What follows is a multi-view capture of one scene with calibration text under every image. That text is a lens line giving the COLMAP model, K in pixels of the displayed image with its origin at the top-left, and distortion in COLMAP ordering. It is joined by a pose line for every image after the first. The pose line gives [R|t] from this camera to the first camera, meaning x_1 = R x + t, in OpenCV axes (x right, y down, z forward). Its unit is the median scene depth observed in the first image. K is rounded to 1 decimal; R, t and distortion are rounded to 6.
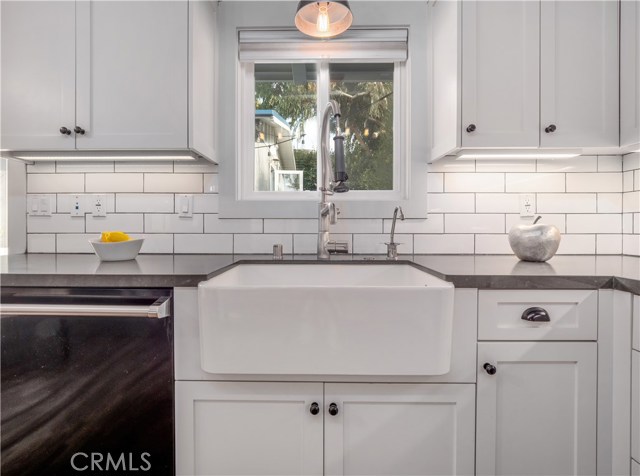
lens RADIAL K [[310.0, 0, 314.2], [0, 310.0, 228.0], [0, 0, 1]] dist [0.004395, -0.003852]
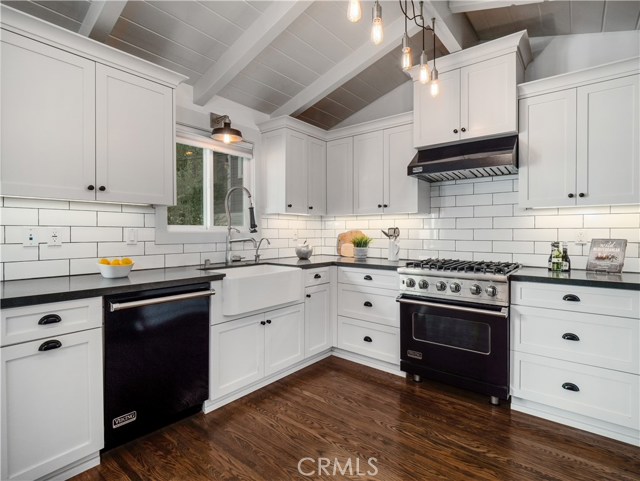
lens RADIAL K [[336.0, 0, 312.3], [0, 336.0, 231.8], [0, 0, 1]] dist [0.001477, -0.003162]
pose [[0.622845, -0.000124, 0.782345, -1.272238], [0.007015, 0.999961, -0.005426, -0.090275], [-0.782314, 0.008867, 0.622822, -0.678276]]
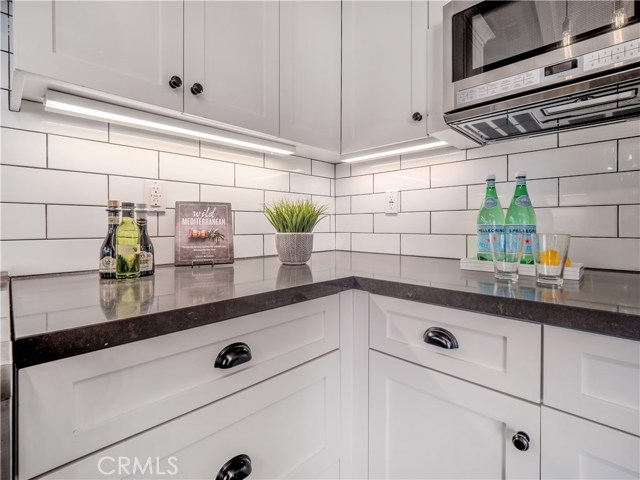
lens RADIAL K [[310.0, 0, 317.5], [0, 310.0, 227.4], [0, 0, 1]] dist [0.004395, -0.003852]
pose [[-0.714741, -0.006235, 0.699362, 0.211773], [0.006052, 0.999868, 0.015098, 0.006747], [-0.699363, 0.015024, -0.714609, -0.400431]]
